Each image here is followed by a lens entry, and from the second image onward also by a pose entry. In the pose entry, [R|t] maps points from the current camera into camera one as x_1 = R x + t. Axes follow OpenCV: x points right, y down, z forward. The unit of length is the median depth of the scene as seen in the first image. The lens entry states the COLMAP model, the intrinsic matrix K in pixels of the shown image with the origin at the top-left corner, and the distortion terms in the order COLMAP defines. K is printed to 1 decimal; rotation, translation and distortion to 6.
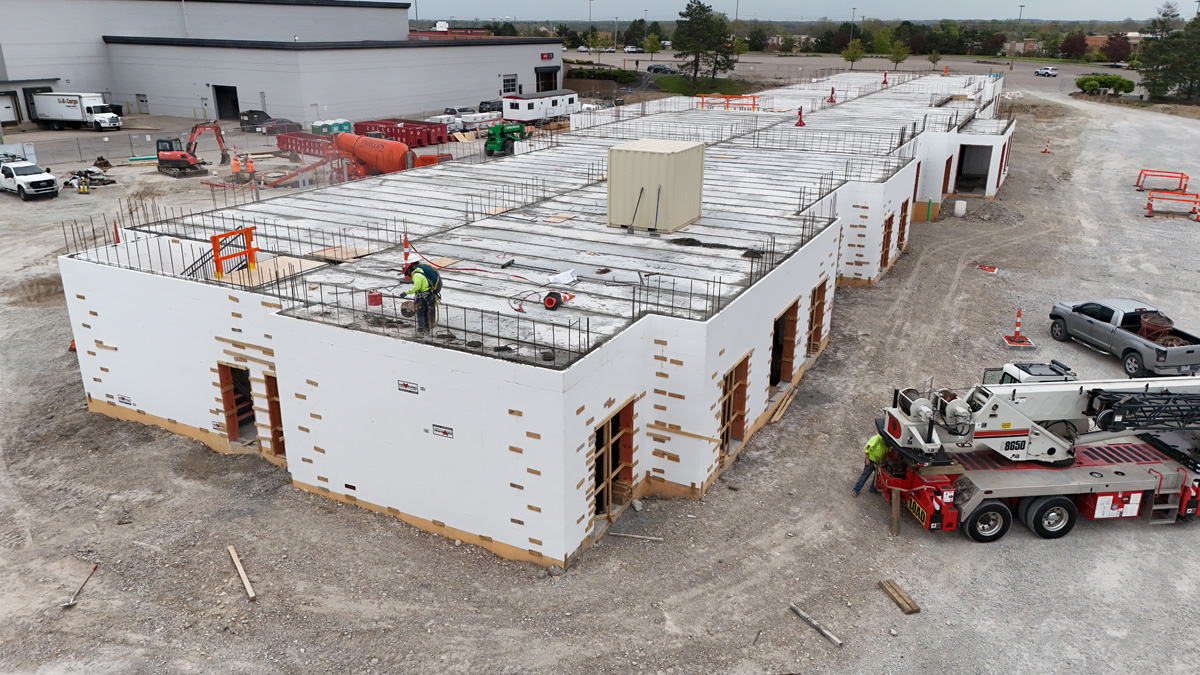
lens RADIAL K [[880.3, 0, 600.3], [0, 880.3, 337.1], [0, 0, 1]] dist [-0.029347, -0.001590]
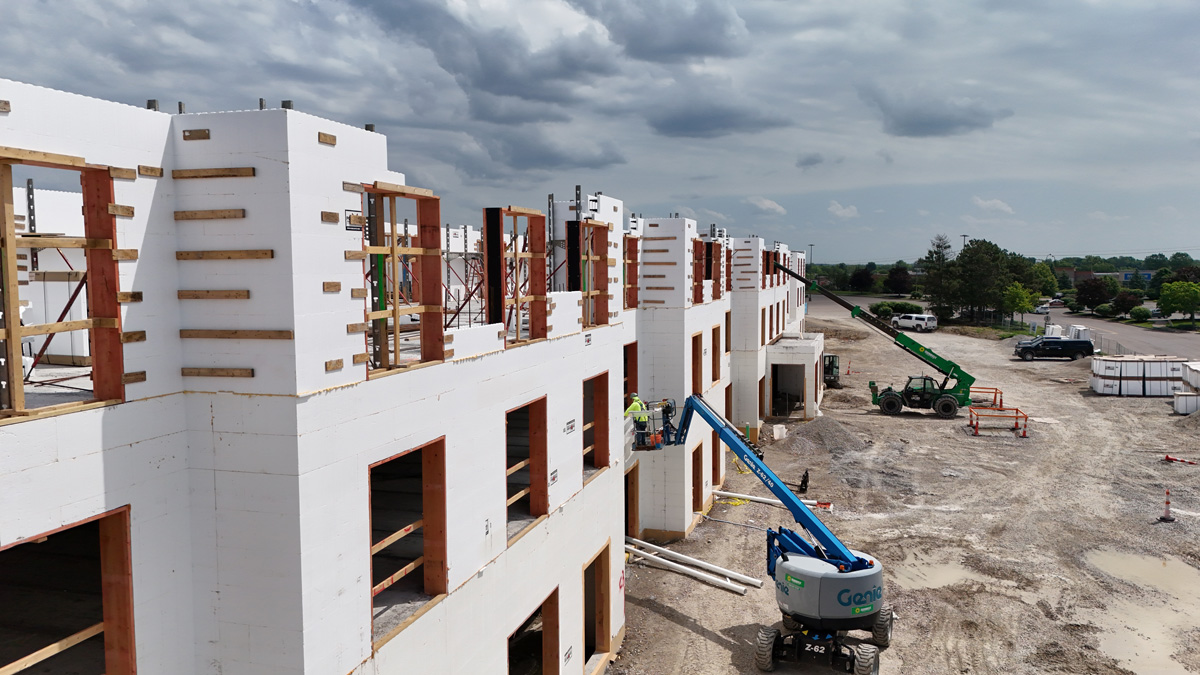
lens RADIAL K [[880.3, 0, 599.8], [0, 880.3, 338.5], [0, 0, 1]] dist [-0.029347, -0.001590]
pose [[0.981312, -0.014387, 0.191887, 0.053394], [0.064235, 0.964490, -0.256188, -0.019802], [-0.181387, 0.263726, 0.947390, 0.138703]]
